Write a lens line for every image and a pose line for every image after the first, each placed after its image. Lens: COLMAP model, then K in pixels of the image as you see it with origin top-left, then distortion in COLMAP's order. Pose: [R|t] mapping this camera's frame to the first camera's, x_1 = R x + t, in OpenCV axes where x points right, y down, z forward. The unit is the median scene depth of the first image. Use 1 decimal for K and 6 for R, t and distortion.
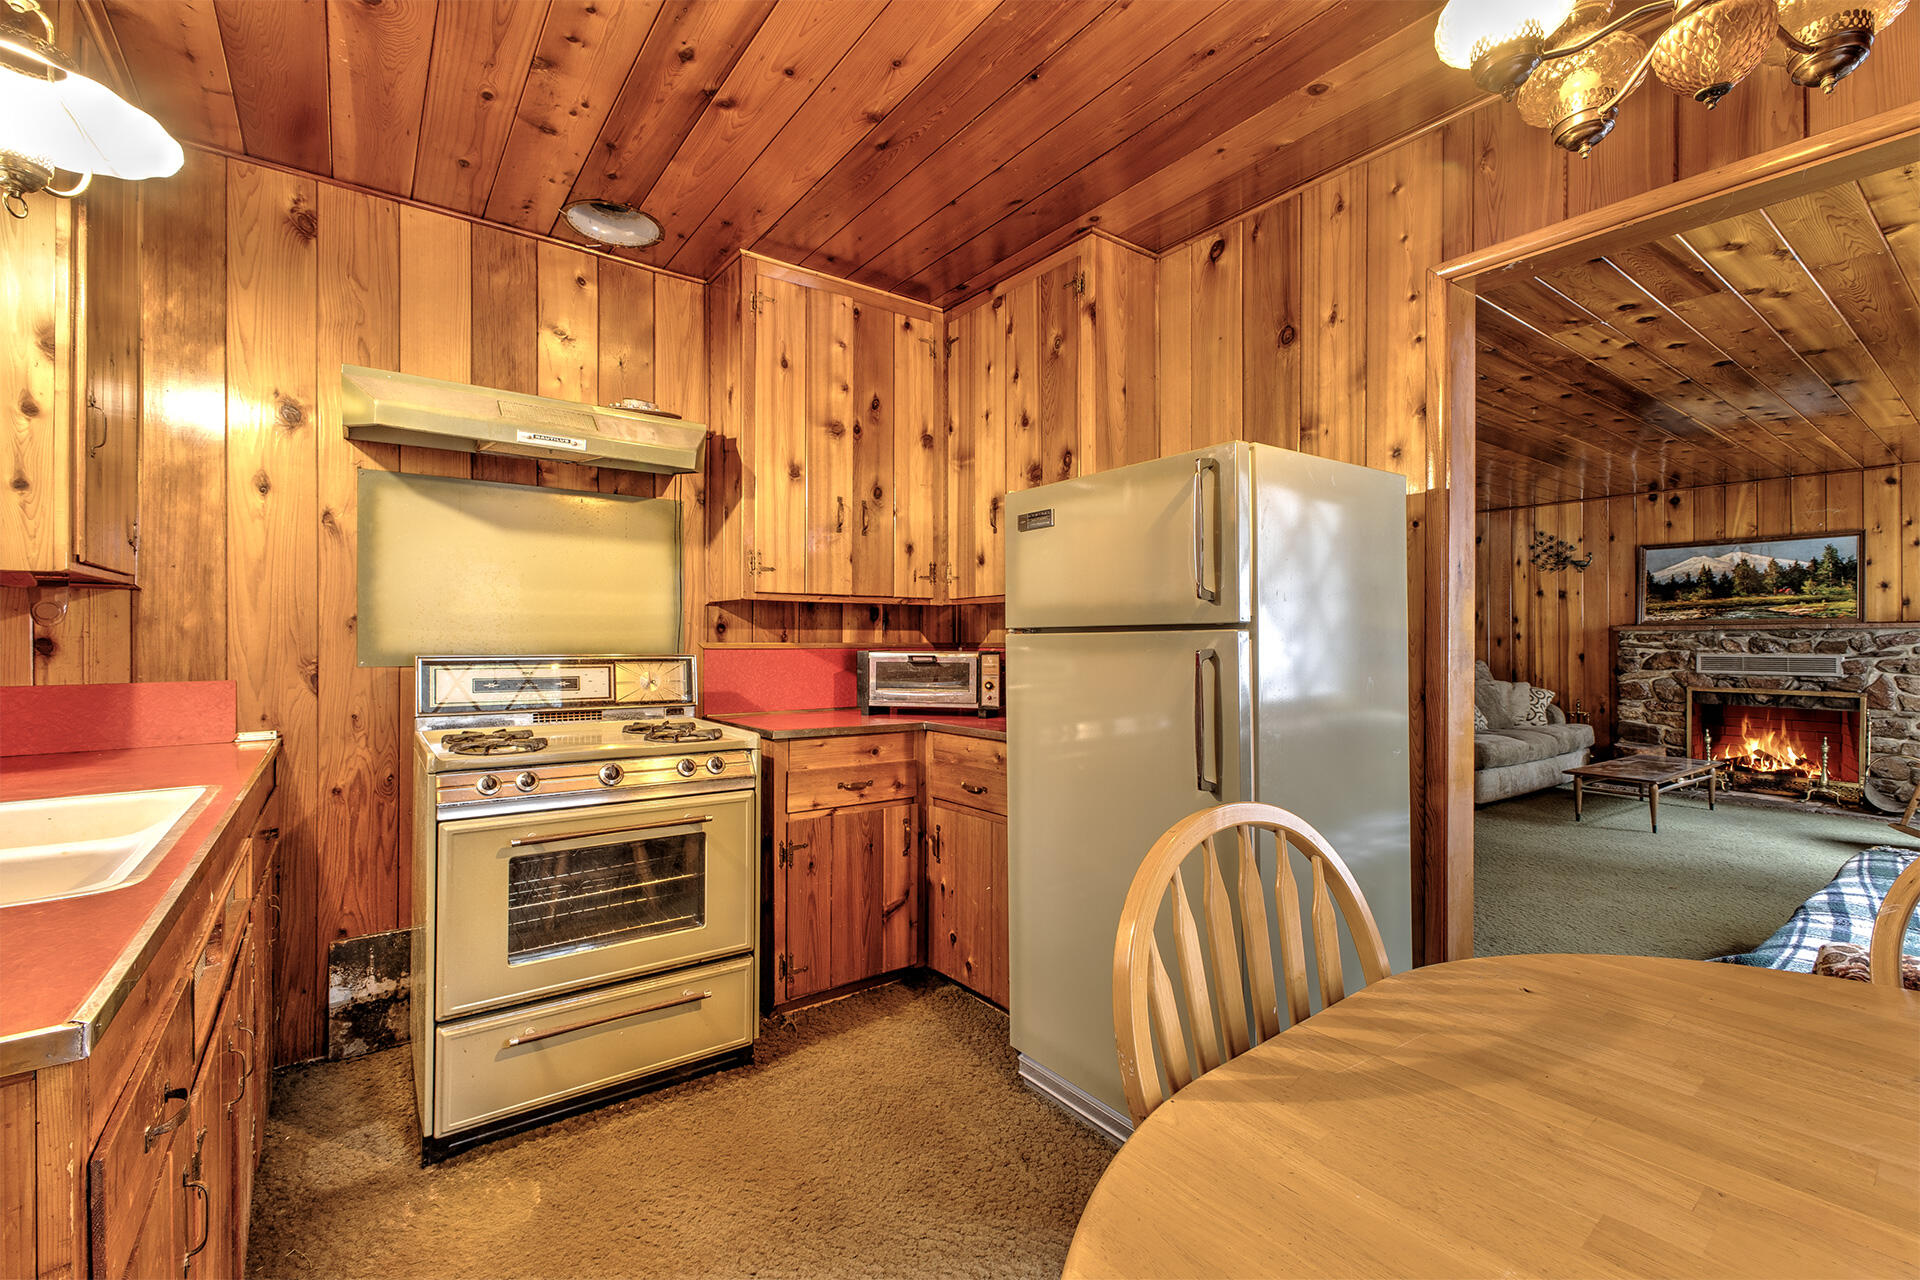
lens RADIAL K [[828.3, 0, 957.9], [0, 828.3, 659.9], [0, 0, 1]] dist [-0.000022, -0.000461]
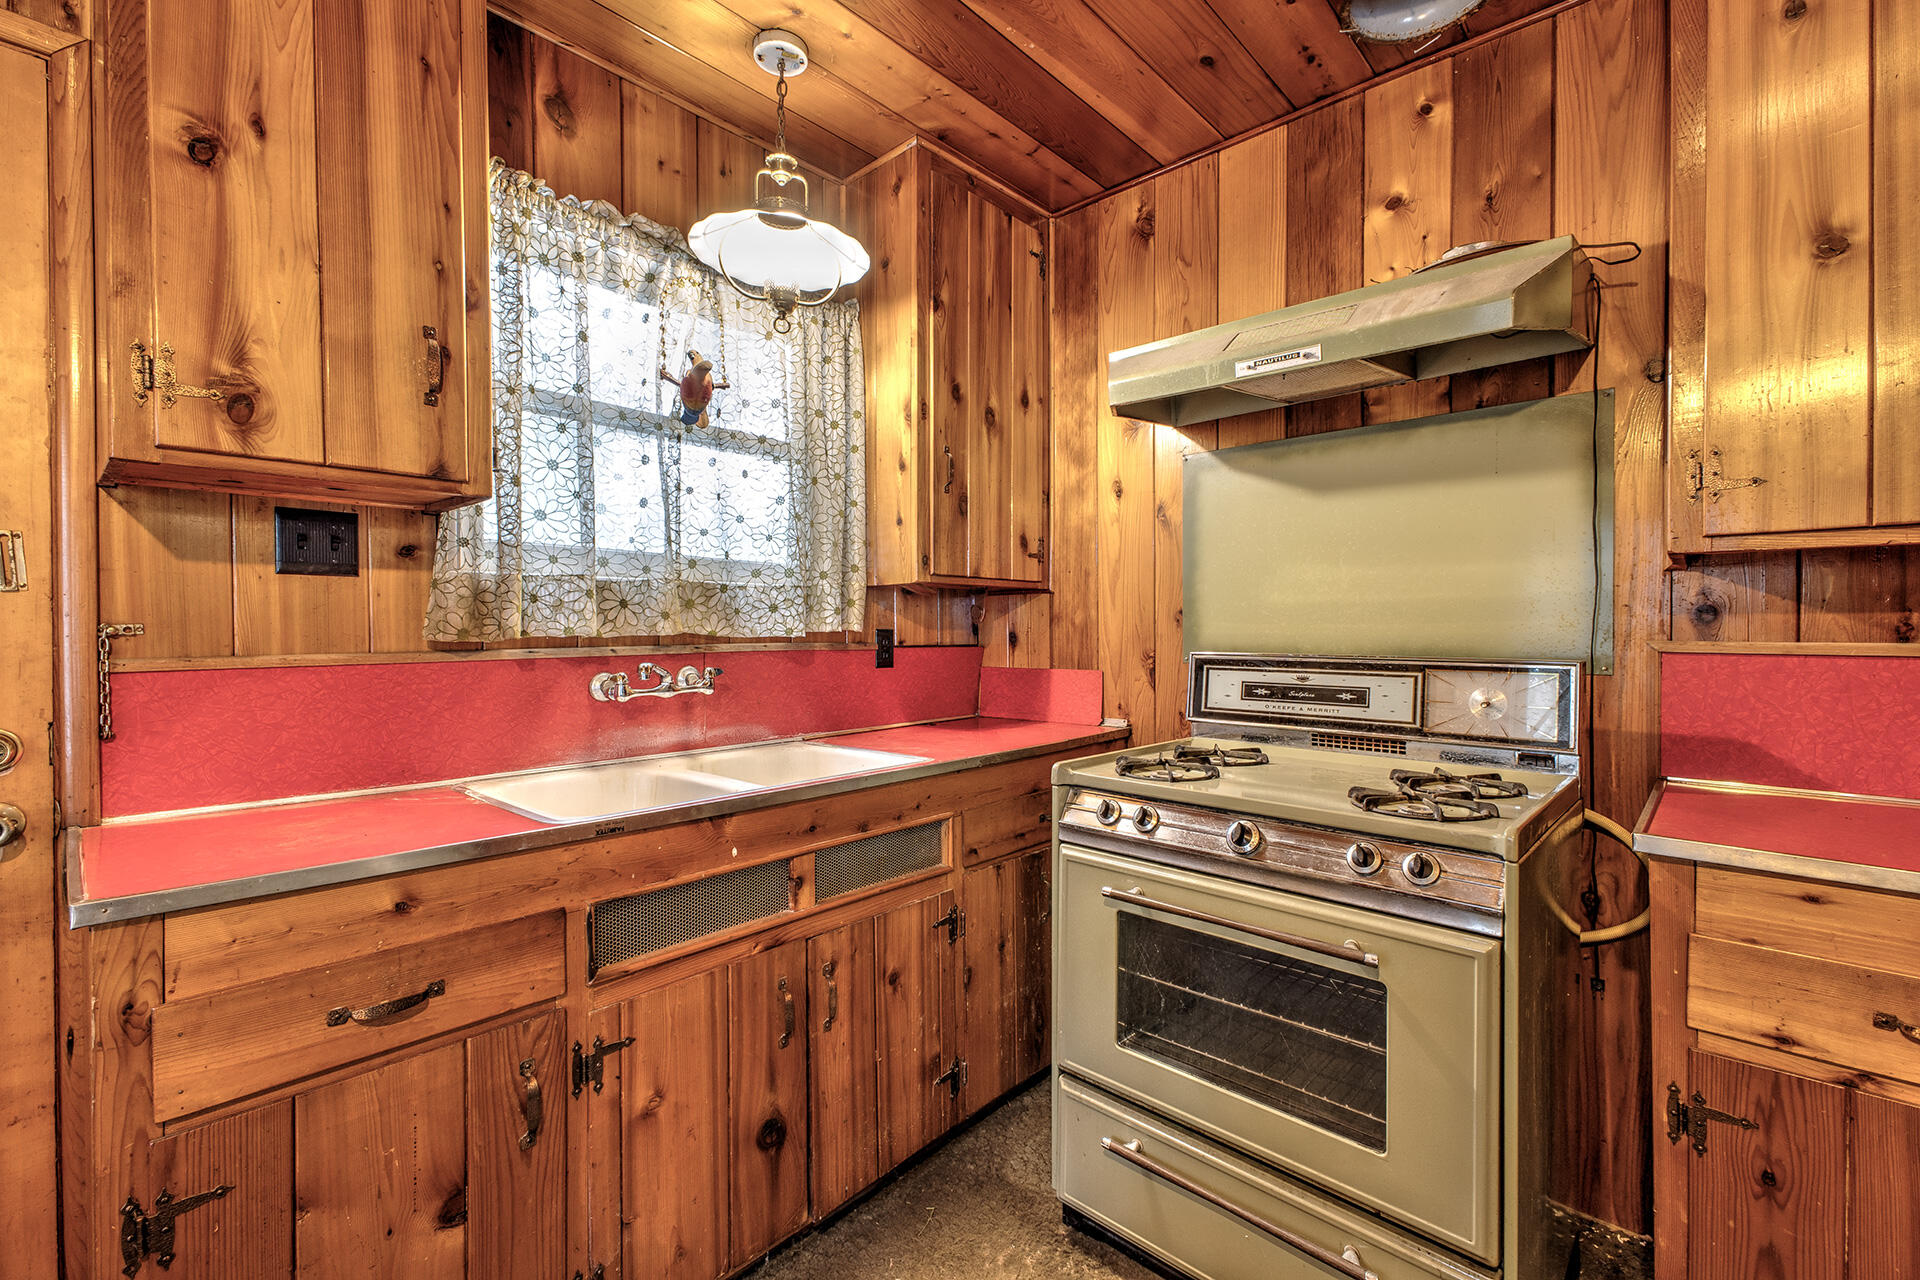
lens RADIAL K [[827.5, 0, 960.0], [0, 827.5, 640.0], [0, 0, 1]] dist [0.003061, -0.000009]
pose [[0.186354, 0.009368, -0.982438, 0.169246], [-0.024797, 0.999681, 0.004829, -0.015868], [0.982170, 0.023462, 0.186527, 0.569811]]
